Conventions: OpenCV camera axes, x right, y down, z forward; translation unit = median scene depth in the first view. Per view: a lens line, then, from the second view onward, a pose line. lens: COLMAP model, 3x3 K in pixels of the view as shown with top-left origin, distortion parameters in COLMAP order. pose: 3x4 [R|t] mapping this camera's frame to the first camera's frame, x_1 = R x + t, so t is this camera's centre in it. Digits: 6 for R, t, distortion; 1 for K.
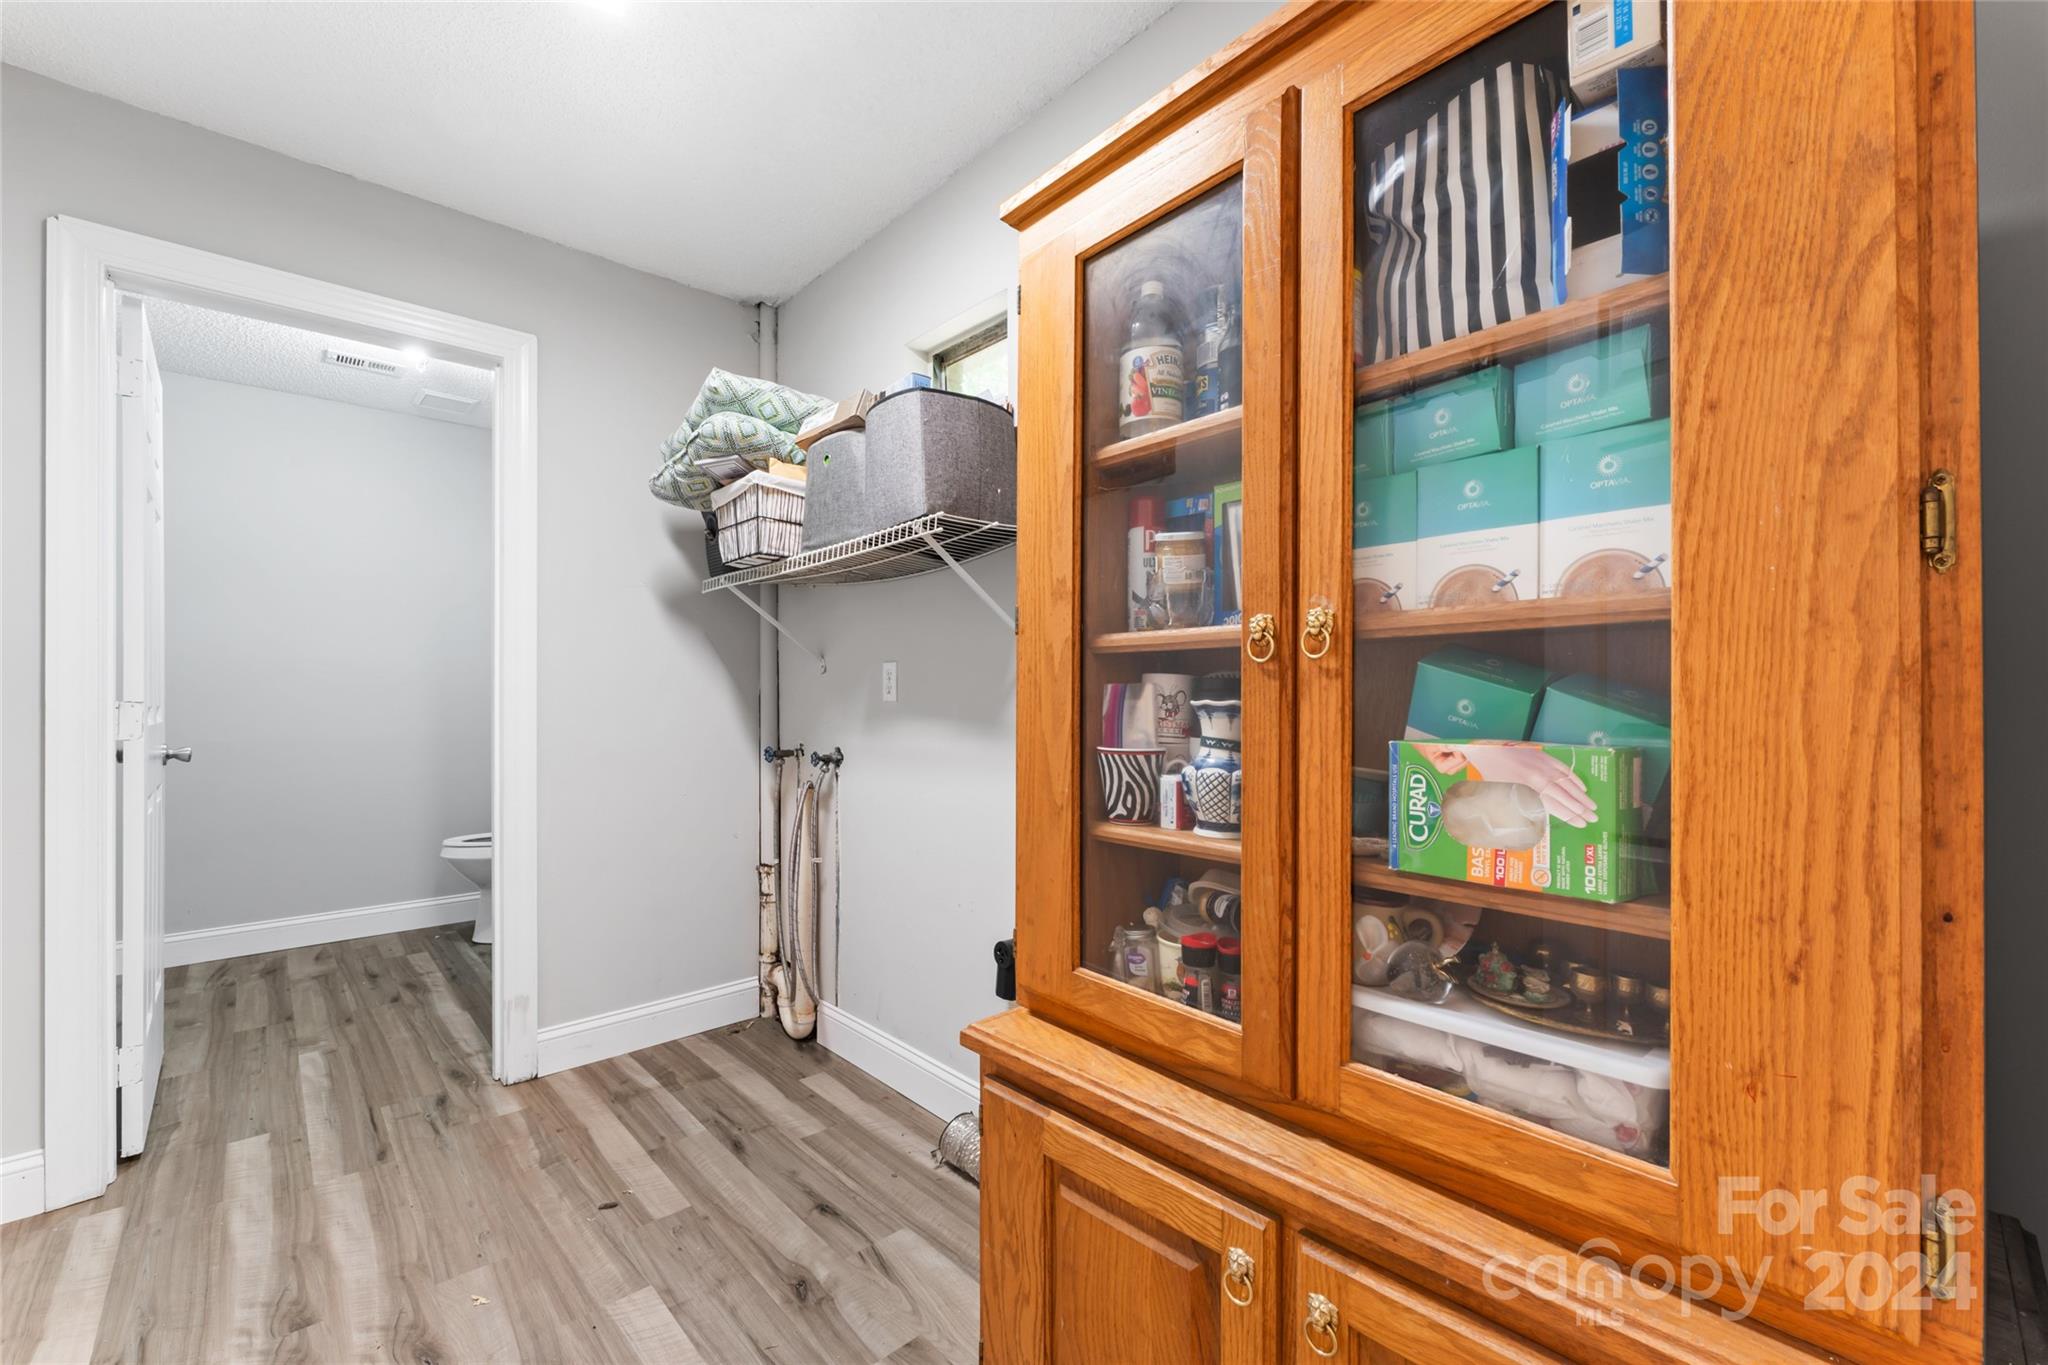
lens RADIAL K [[806.0, 0, 976.5], [0, 806.0, 694.4], [0, 0, 1]] dist [-0.001918, -0.000268]
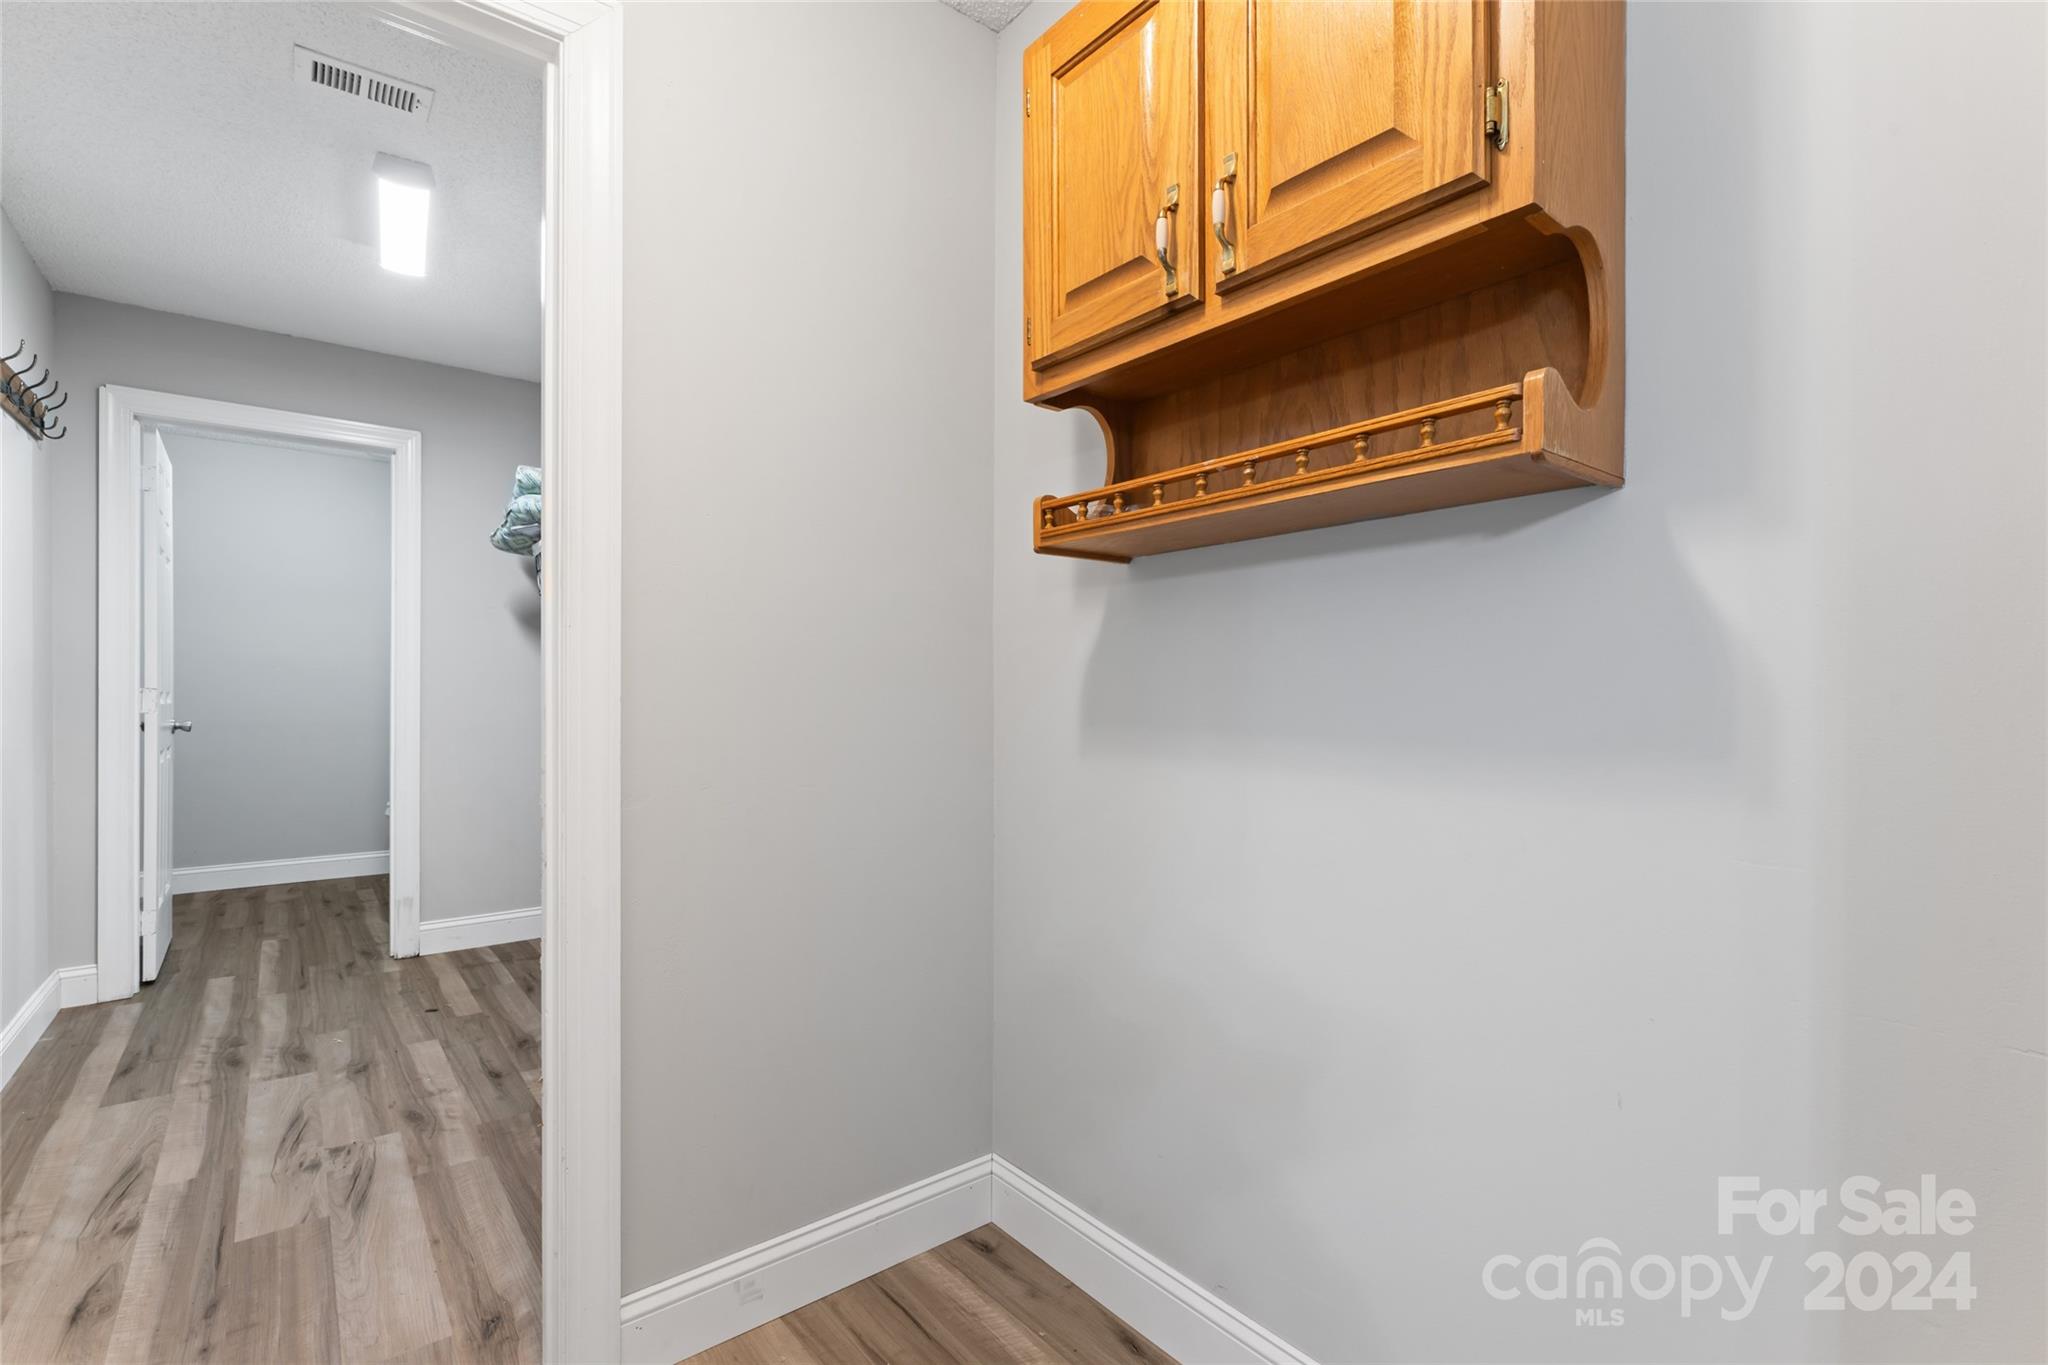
lens RADIAL K [[917.4, 0, 1016.3], [0, 917.4, 694.3], [0, 0, 1]] dist [-0.007504, 0.001592]
pose [[0.998211, 0.006725, -0.059416, 0.659982], [-0.006429, 0.999966, 0.005166, 0.000354], [0.059449, -0.004775, 0.998220, -0.599496]]
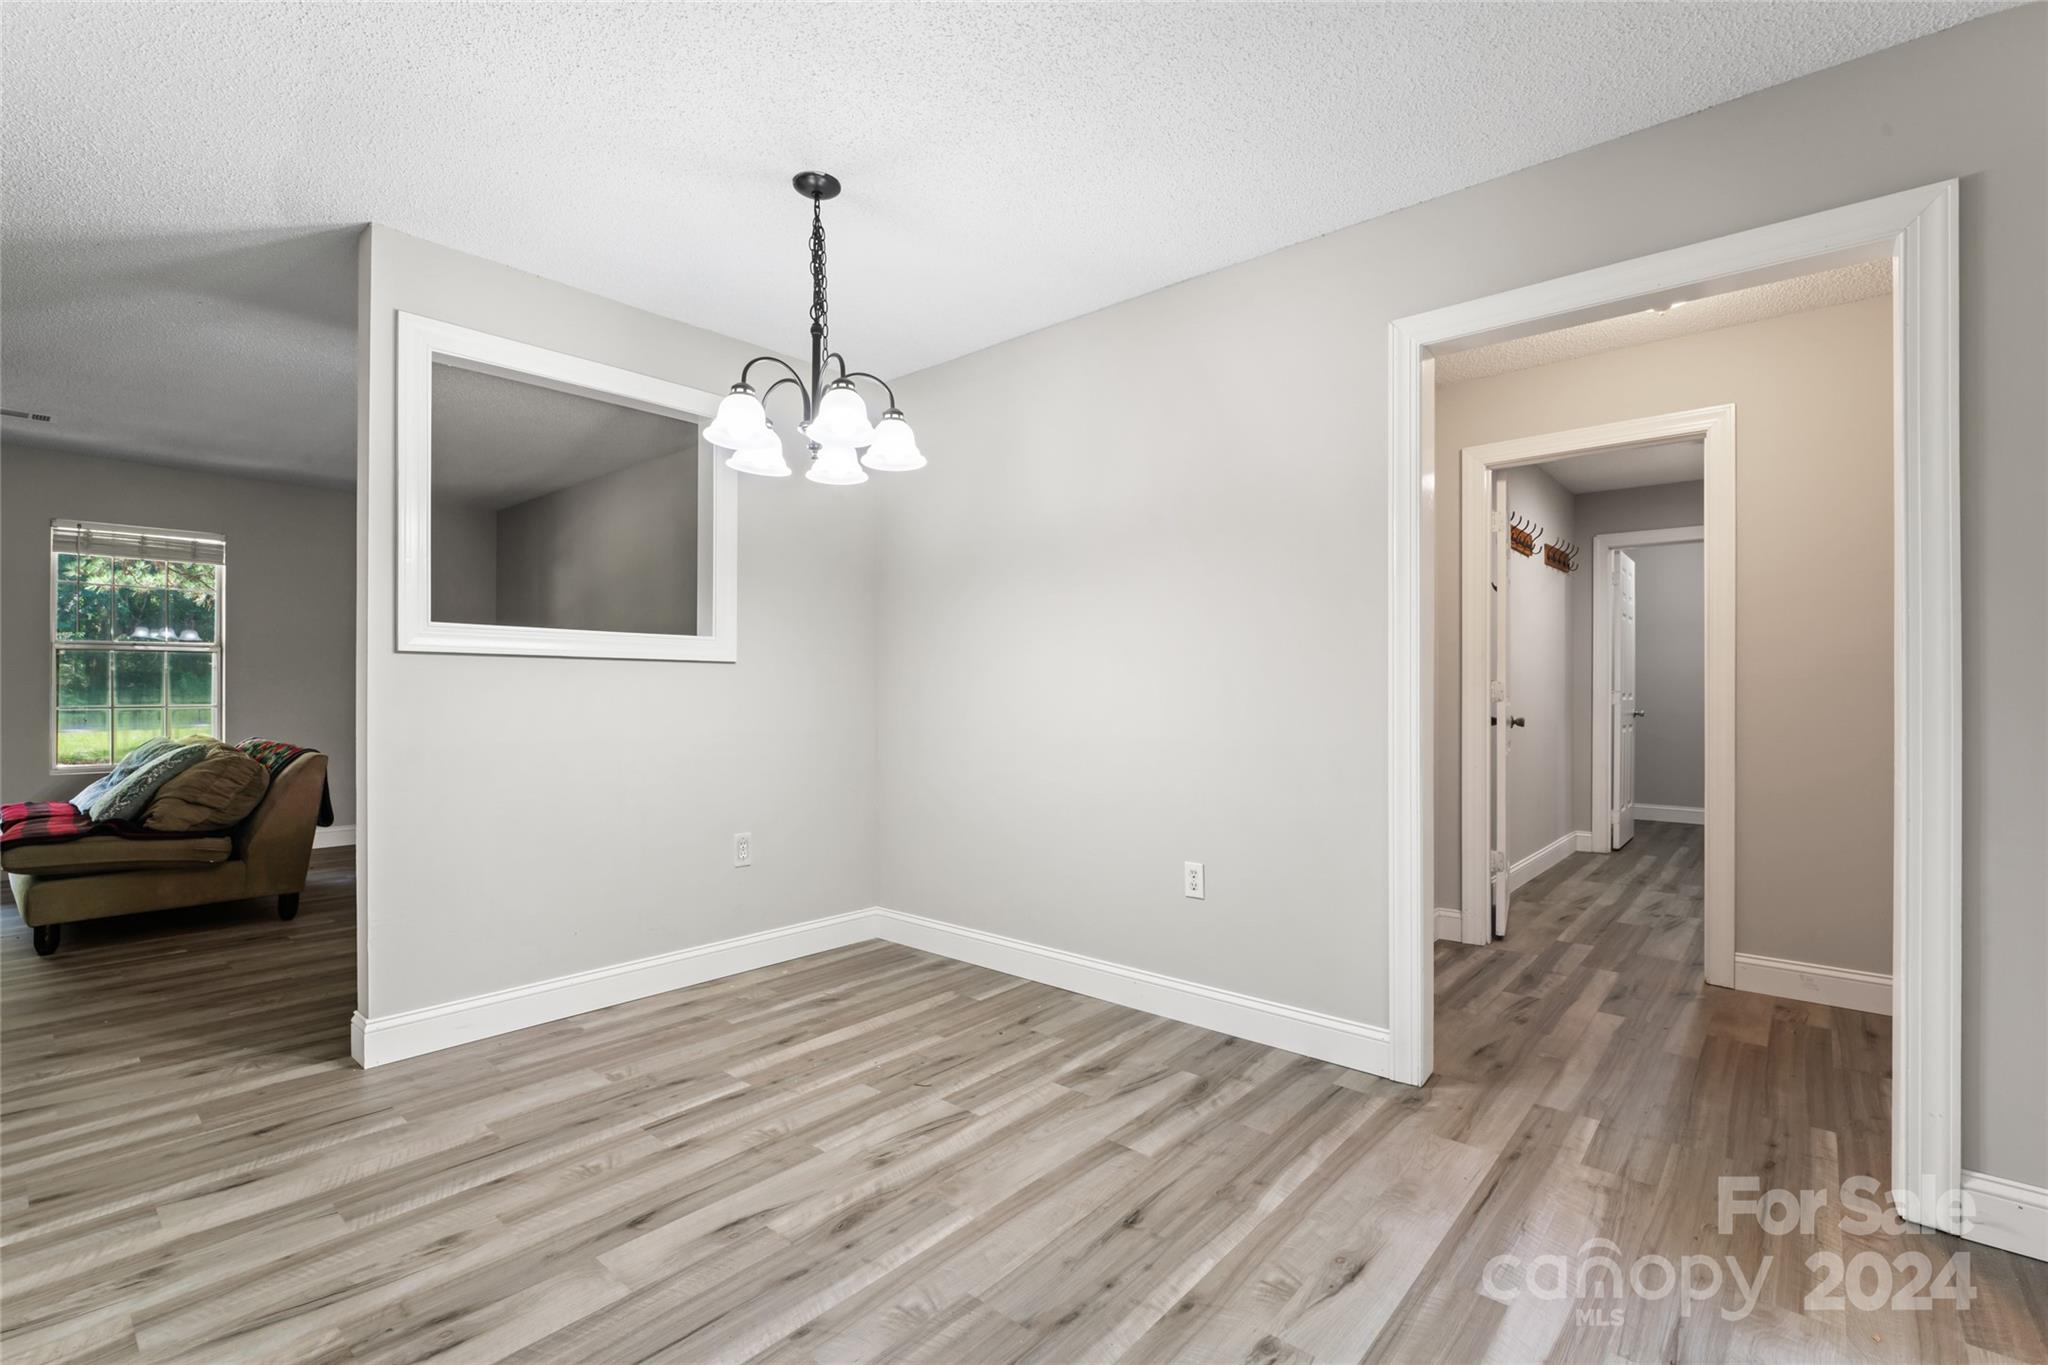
lens RADIAL K [[917.4, 0, 1014.5], [0, 917.4, 684.1], [0, 0, 1]] dist [-0.007504, 0.001592]
pose [[0.121354, 0.006614, -0.992587, 1.818232], [0.001357, 0.999976, 0.006829, -0.042673], [0.992608, -0.002175, 0.121342, -1.438137]]
